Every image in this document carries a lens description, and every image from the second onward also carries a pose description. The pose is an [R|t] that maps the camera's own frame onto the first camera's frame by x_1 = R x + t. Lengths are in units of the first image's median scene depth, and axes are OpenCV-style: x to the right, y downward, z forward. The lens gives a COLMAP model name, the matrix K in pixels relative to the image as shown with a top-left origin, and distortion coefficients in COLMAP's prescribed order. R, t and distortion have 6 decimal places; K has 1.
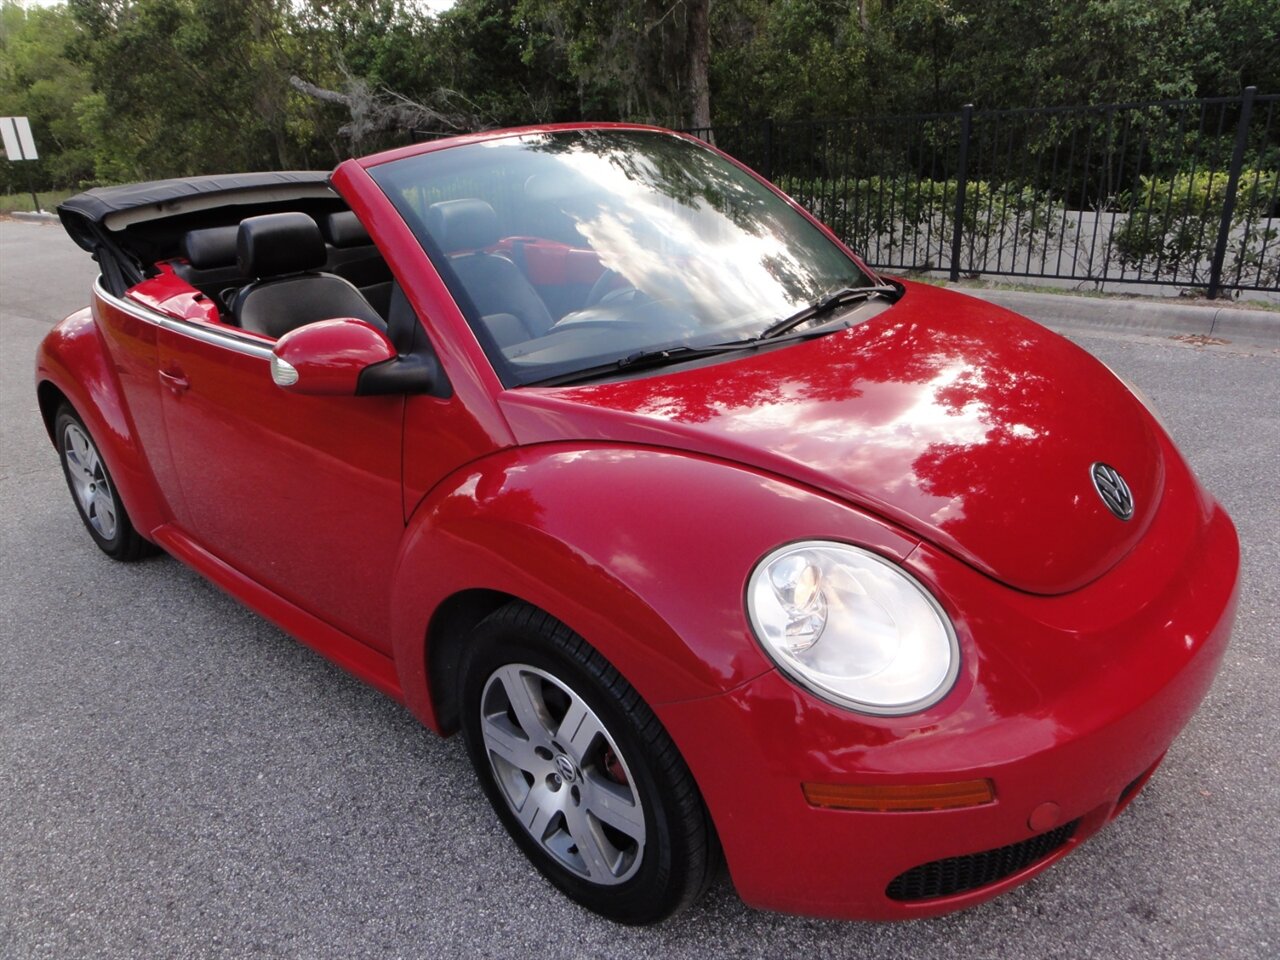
lens RADIAL K [[904.7, 0, 632.8], [0, 904.7, 466.5], [0, 0, 1]] dist [0.000759, -0.003250]
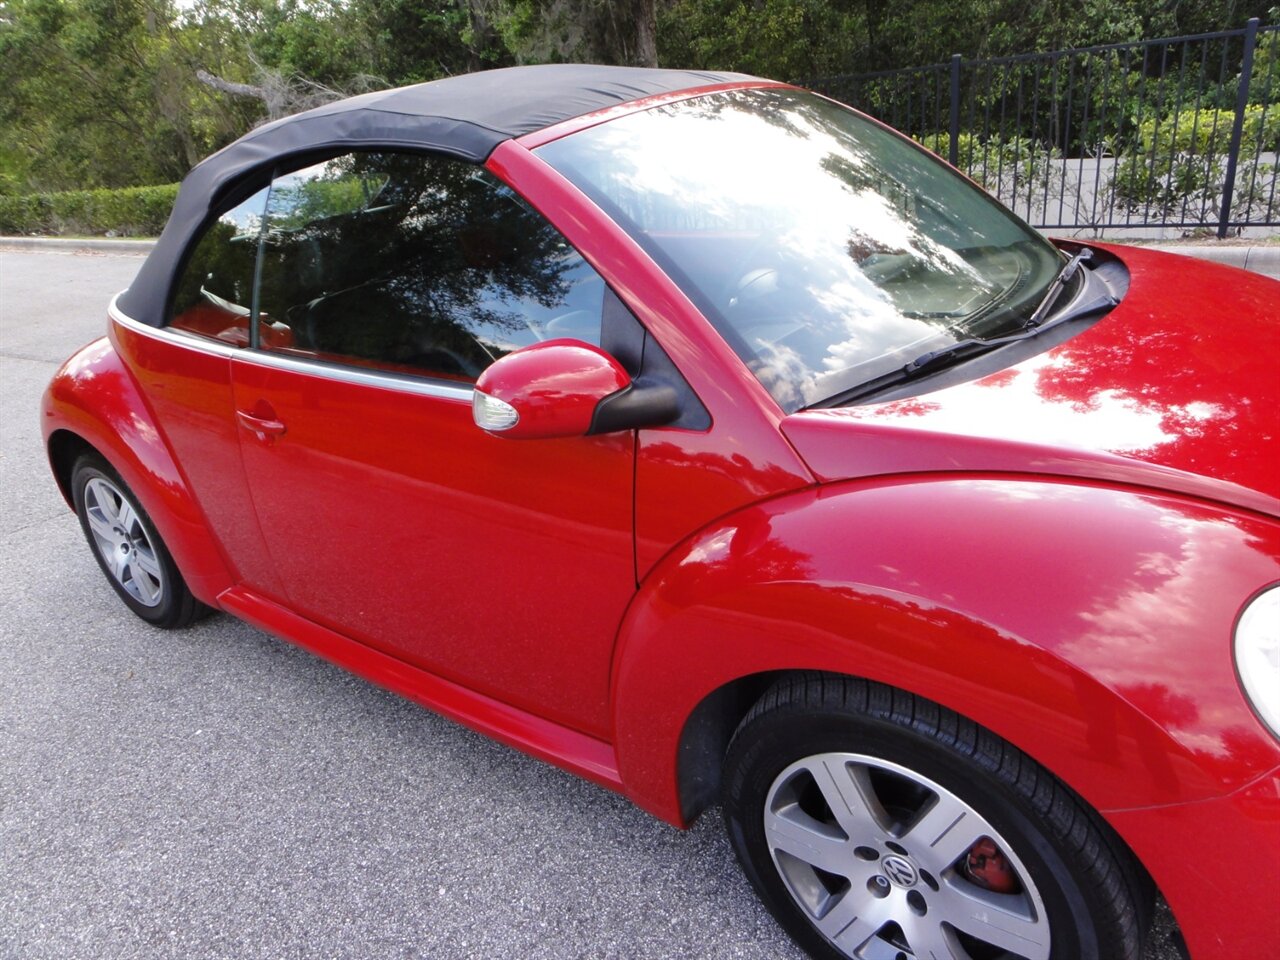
lens RADIAL K [[904.7, 0, 630.2], [0, 904.7, 467.3], [0, 0, 1]] dist [0.000759, -0.003250]
pose [[0.993814, -0.087854, 0.067940, -0.211828], [0.086174, 0.995906, 0.027283, -0.044769], [-0.070059, -0.021260, 0.997316, 0.132234]]
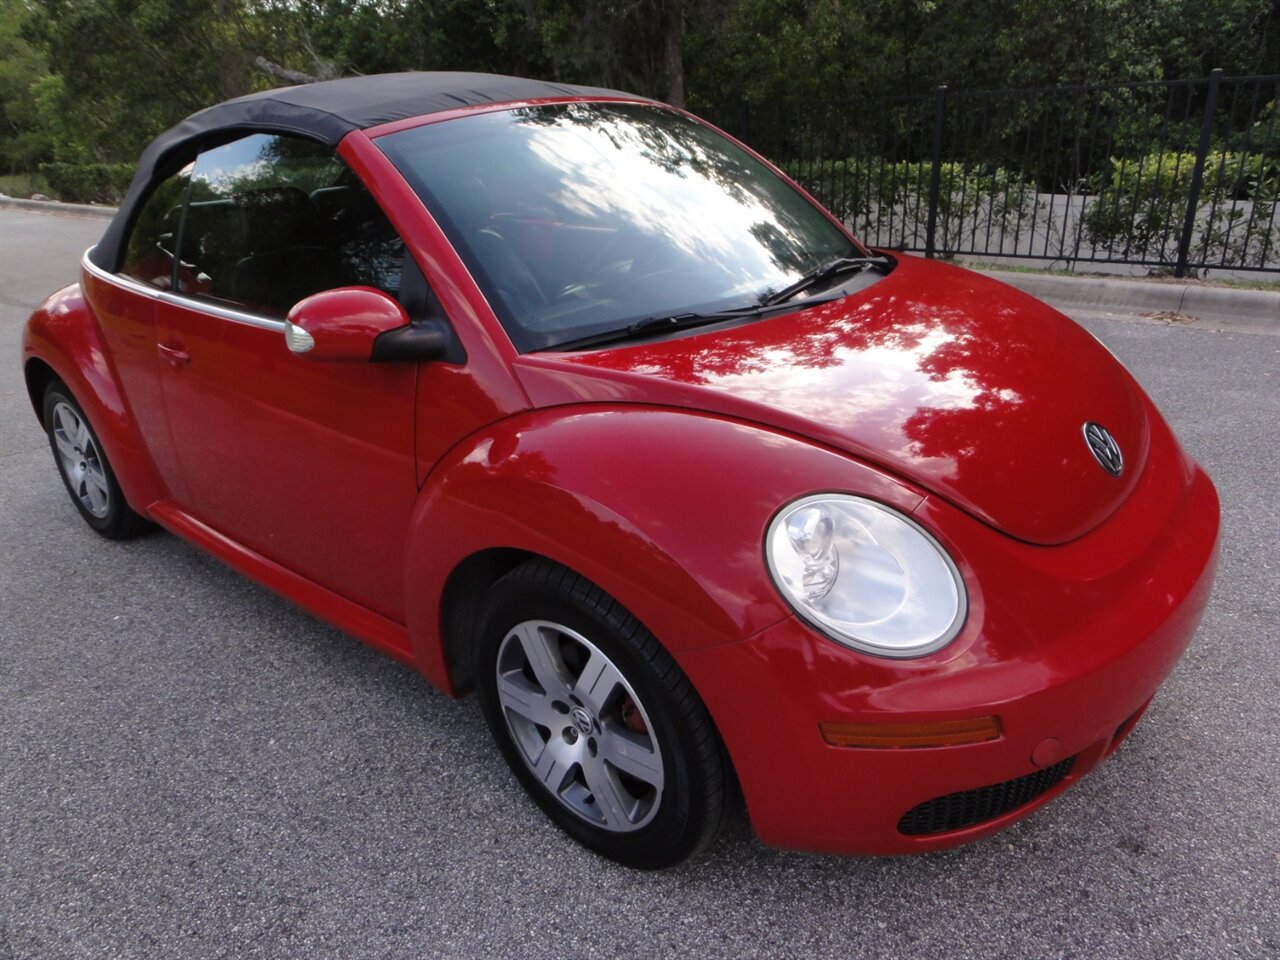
lens RADIAL K [[904.7, 0, 631.8], [0, 904.7, 468.4], [0, 0, 1]] dist [0.000759, -0.003250]
pose [[0.999496, -0.009111, 0.030397, -0.028984], [0.008589, 0.999815, 0.017233, 0.017208], [-0.030549, -0.016963, 0.999389, -0.018390]]
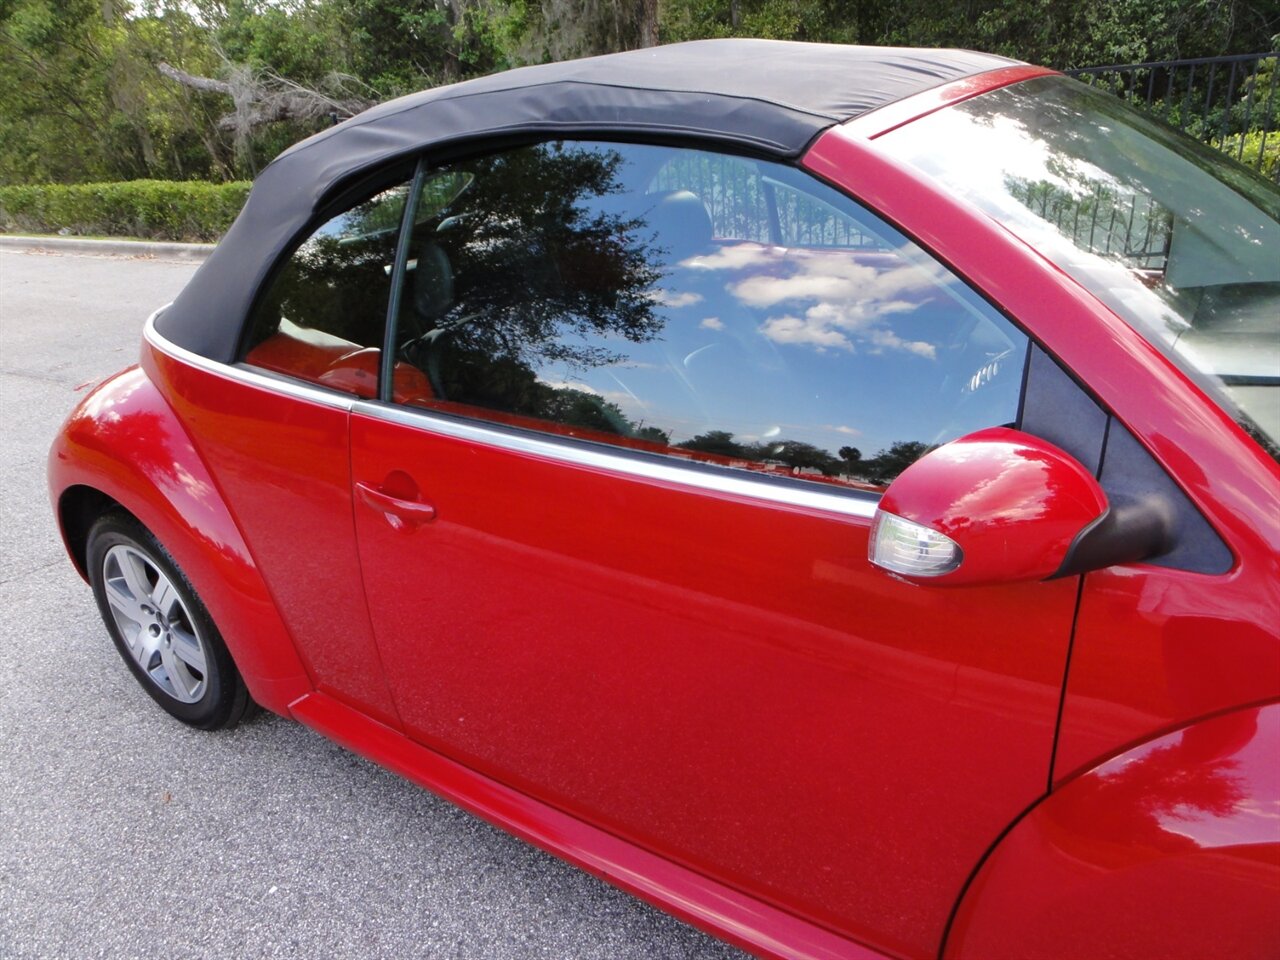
lens RADIAL K [[904.7, 0, 627.9], [0, 904.7, 468.9], [0, 0, 1]] dist [0.000759, -0.003250]
pose [[0.990089, -0.076192, 0.117975, -0.388518], [0.074029, 0.997000, 0.022613, -0.111178], [-0.119344, -0.013655, 0.992759, 0.338485]]
